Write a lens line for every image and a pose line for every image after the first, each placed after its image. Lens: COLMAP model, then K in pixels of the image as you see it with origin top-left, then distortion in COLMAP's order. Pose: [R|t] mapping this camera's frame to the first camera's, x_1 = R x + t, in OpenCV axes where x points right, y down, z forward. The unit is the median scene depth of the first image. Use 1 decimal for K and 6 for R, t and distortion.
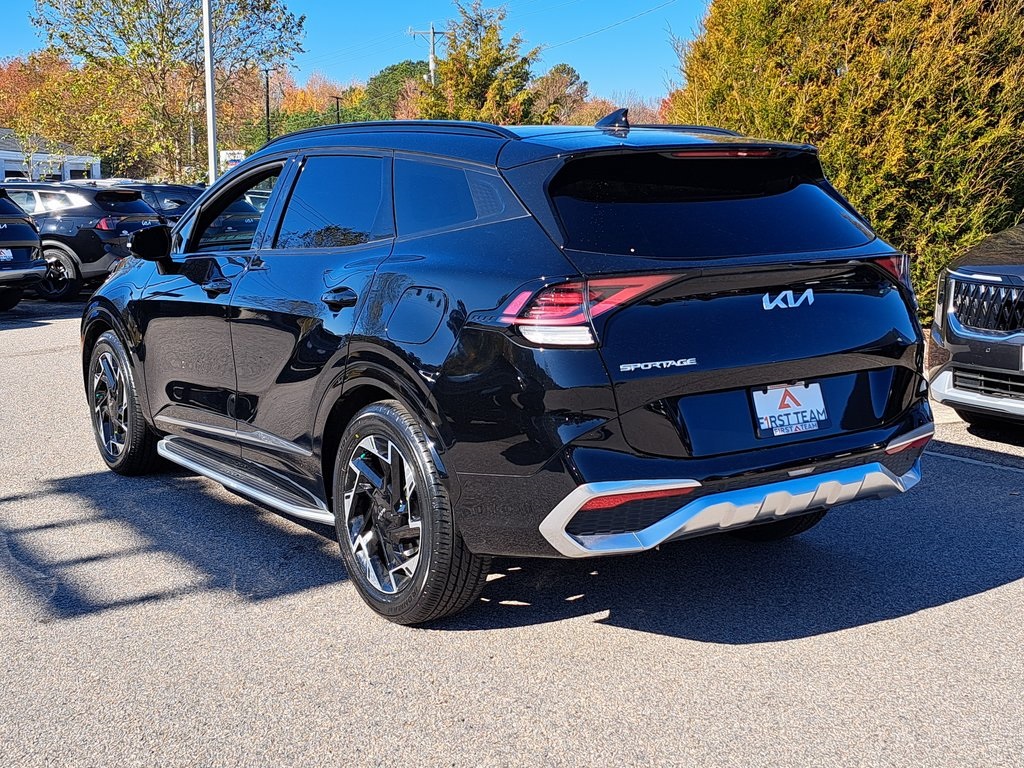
lens RADIAL K [[1244.9, 0, 512.0], [0, 1244.9, 384.0], [0, 0, 1]] dist [0.301754, -0.870382]
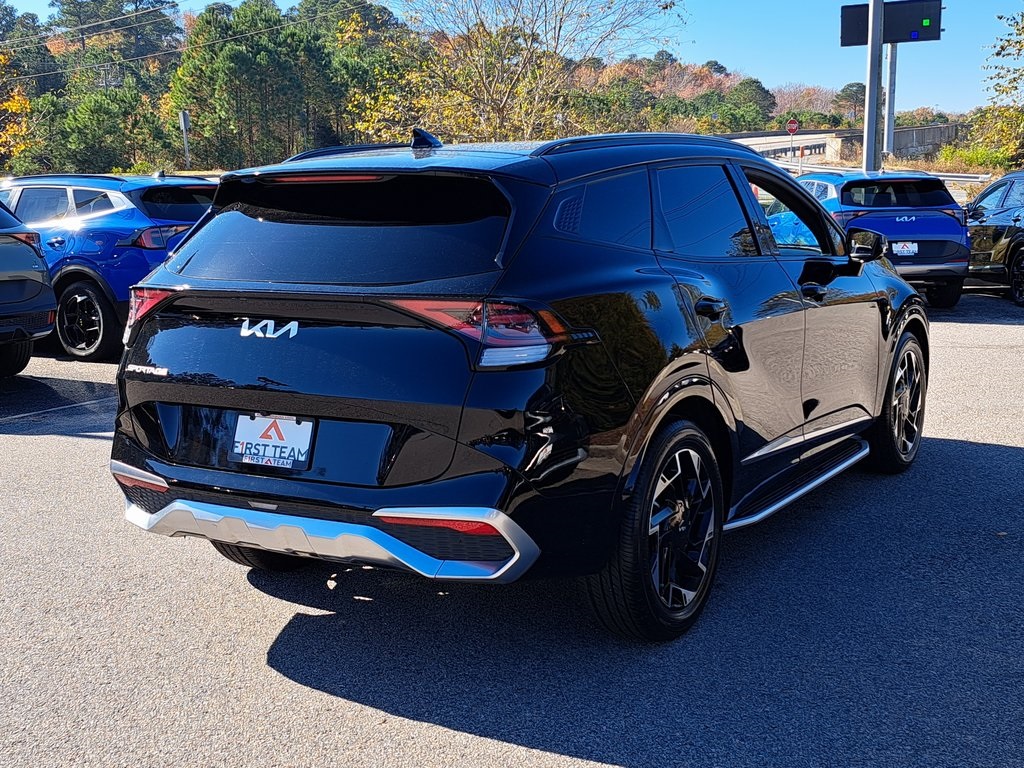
lens RADIAL K [[1244.9, 0, 512.0], [0, 1244.9, 384.0], [0, 0, 1]] dist [0.301754, -0.870382]
pose [[0.403191, 0.142953, -0.903881, 1.179027], [-0.127724, 0.986846, 0.099101, -0.145166], [0.906159, 0.075491, 0.416146, 0.765013]]
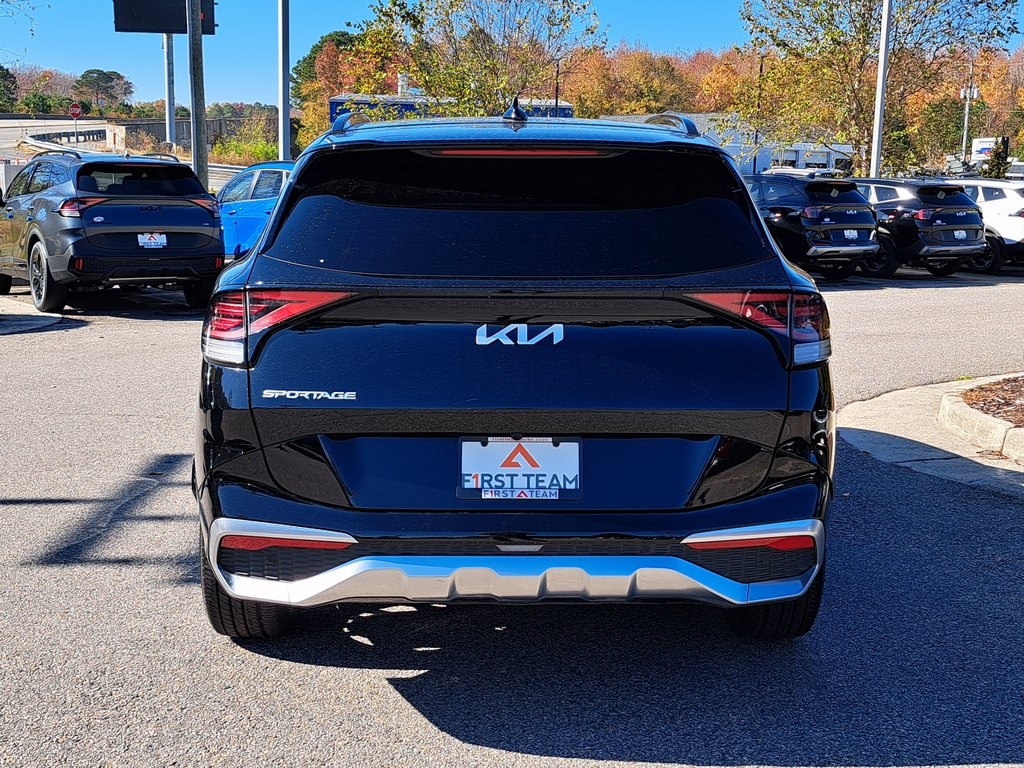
lens RADIAL K [[1244.9, 0, 512.0], [0, 1244.9, 384.0], [0, 0, 1]] dist [0.301754, -0.870382]
pose [[0.829549, 0.108456, -0.547801, 0.654662], [-0.103745, 0.993813, 0.039655, -0.066418], [0.548712, 0.023936, 0.835669, 0.327630]]
